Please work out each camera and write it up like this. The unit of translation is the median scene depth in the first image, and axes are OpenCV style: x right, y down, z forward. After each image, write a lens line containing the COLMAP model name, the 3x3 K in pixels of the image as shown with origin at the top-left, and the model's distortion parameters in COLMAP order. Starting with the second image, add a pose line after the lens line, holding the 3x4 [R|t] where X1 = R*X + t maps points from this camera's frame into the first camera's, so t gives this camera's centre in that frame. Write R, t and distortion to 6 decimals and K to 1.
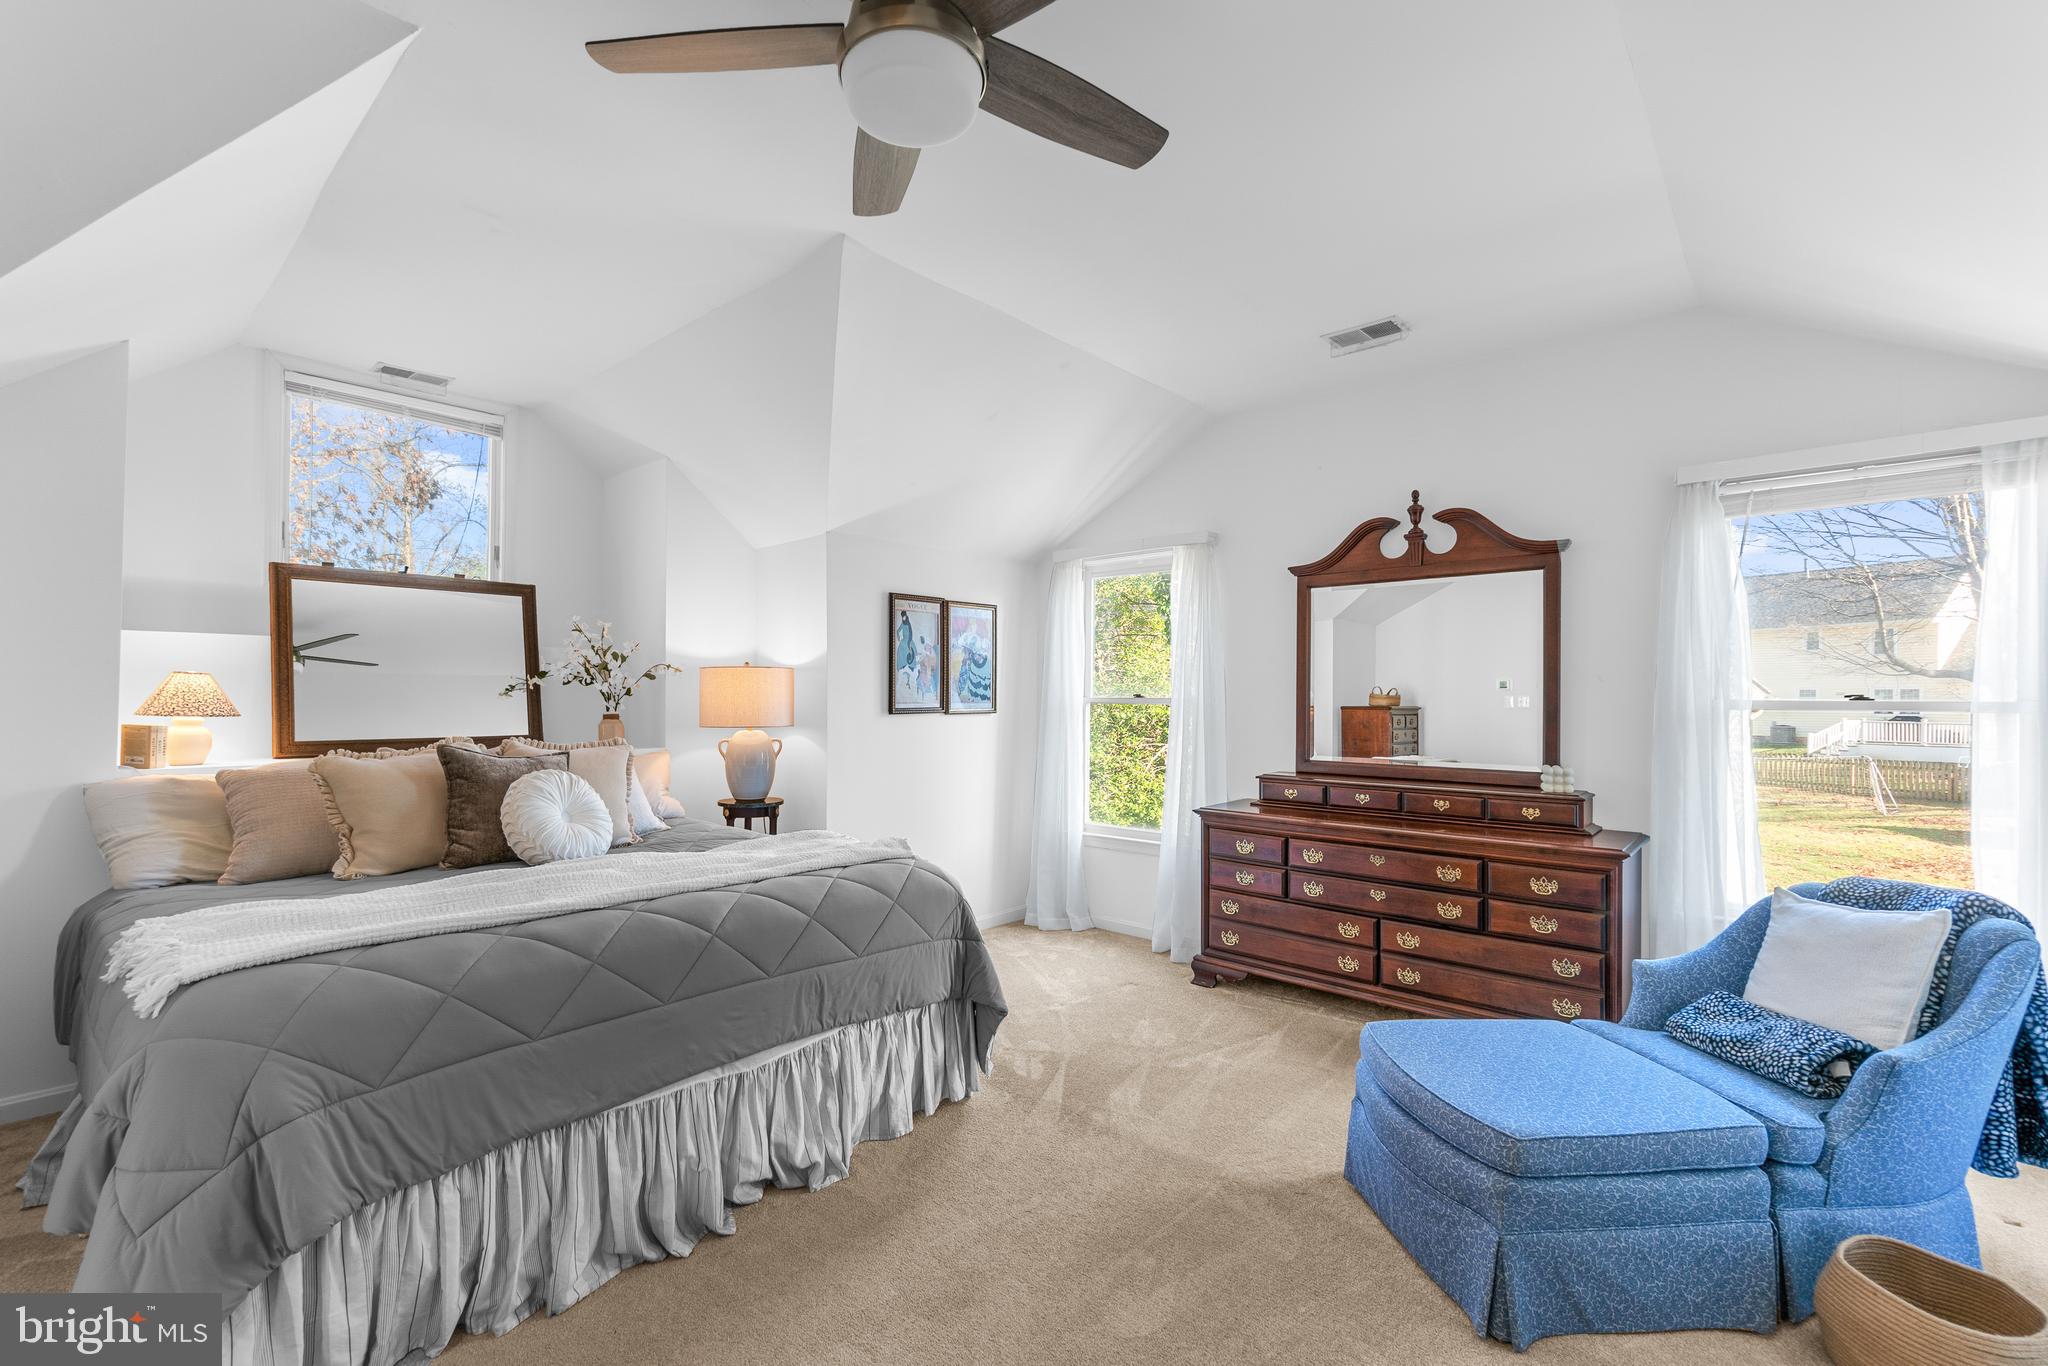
lens RADIAL K [[896.3, 0, 1006.5], [0, 896.3, 693.7], [0, 0, 1]] dist [0.000030, -0.000265]
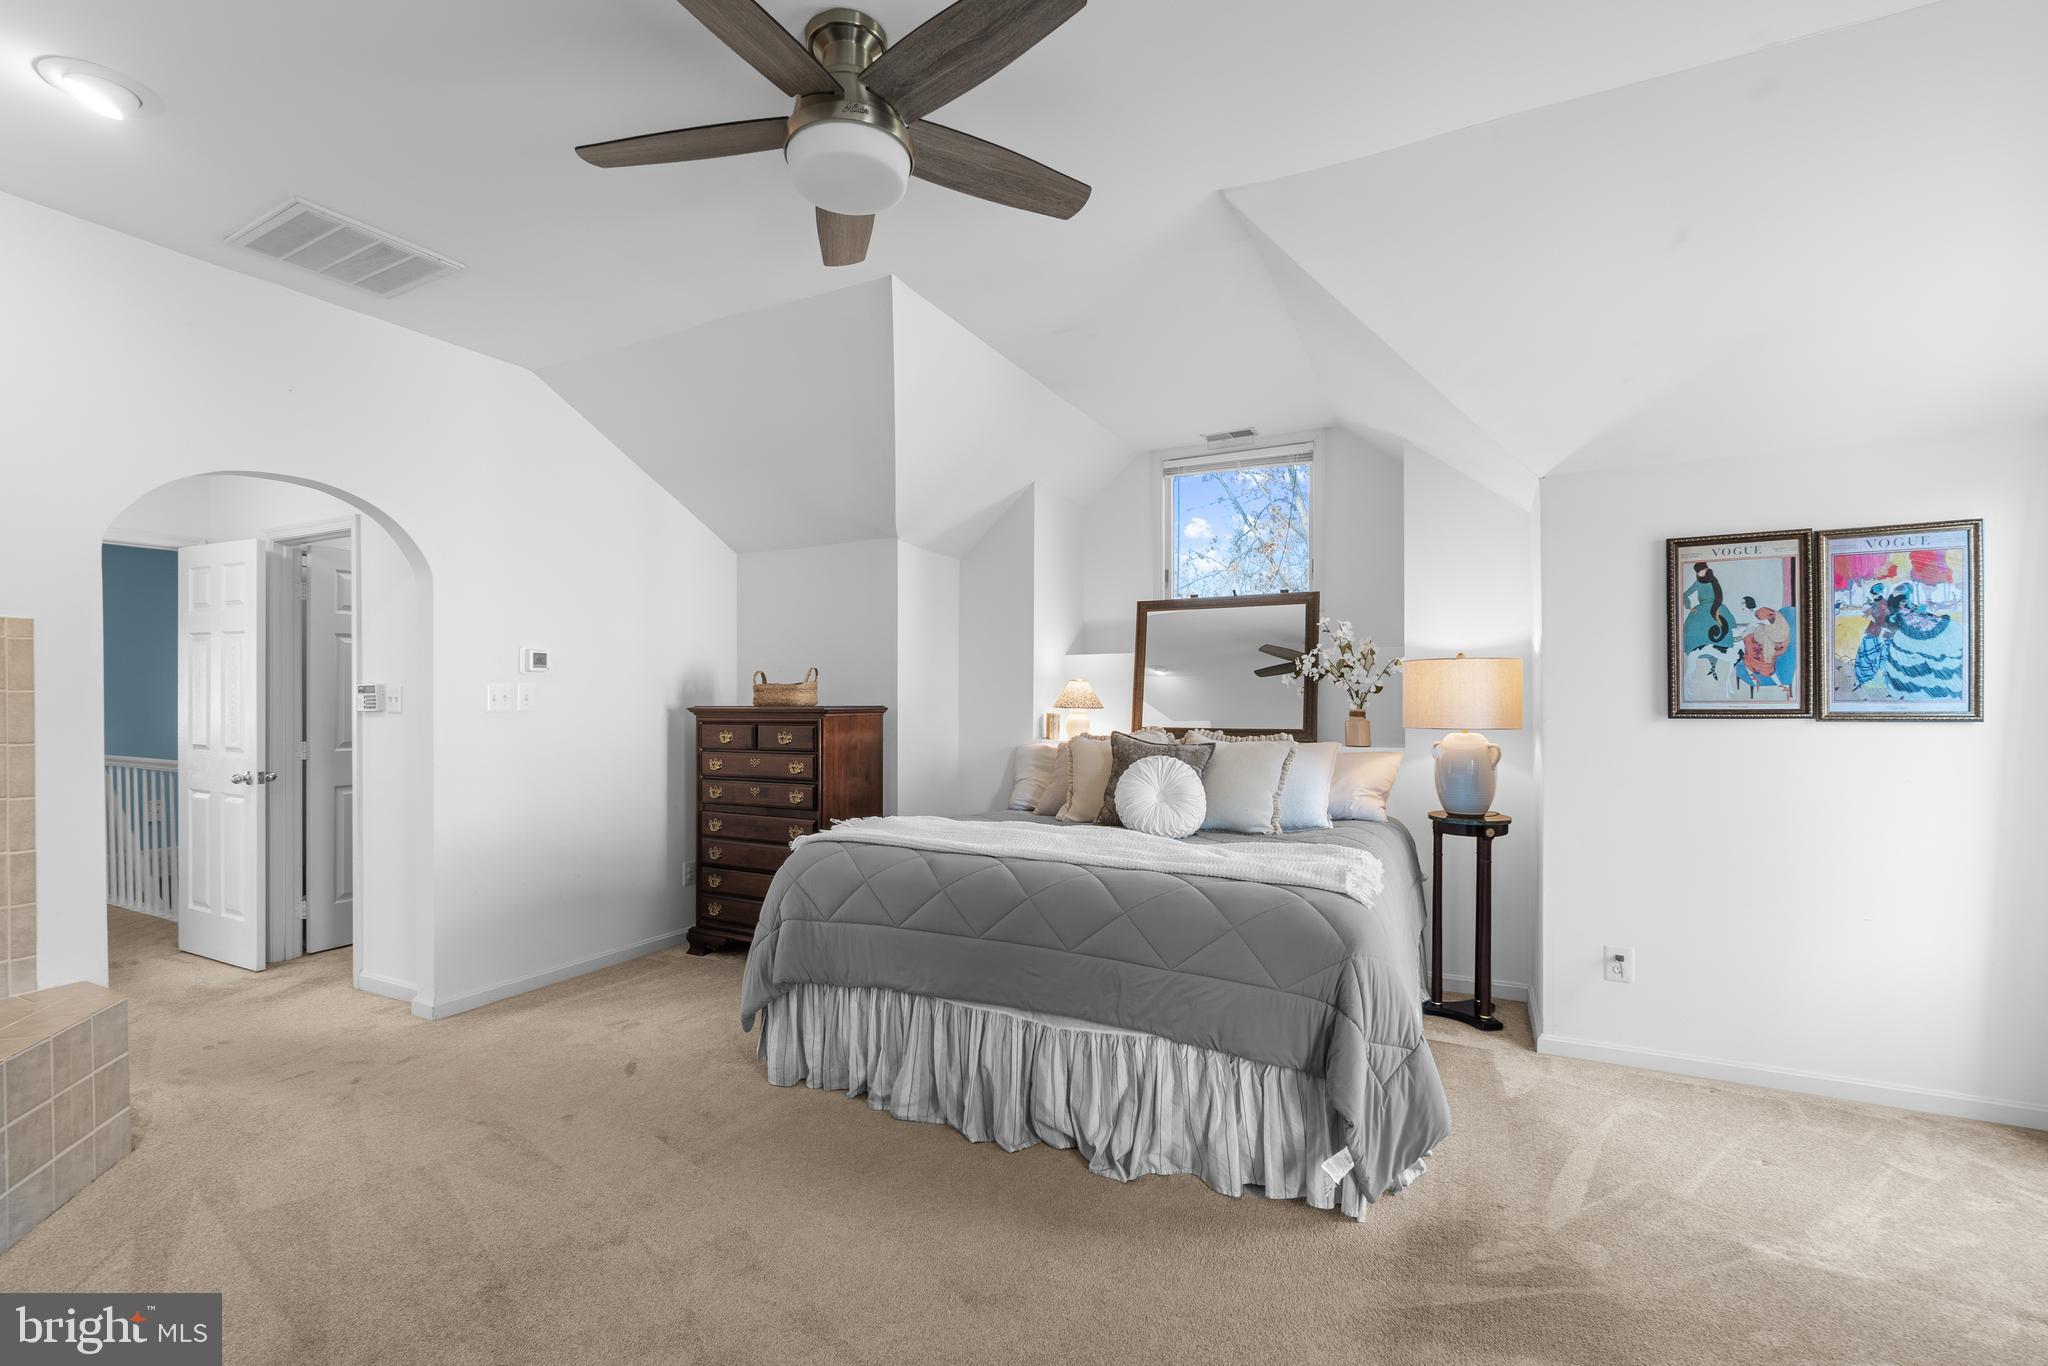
lens RADIAL K [[896.3, 0, 1006.1], [0, 896.3, 697.3], [0, 0, 1]] dist [0.000030, -0.000265]
pose [[0.246705, -0.000949, -0.969090, 0.432964], [0.007560, 0.999971, 0.000945, 0.002842], [0.969061, -0.007559, 0.246705, 0.369017]]
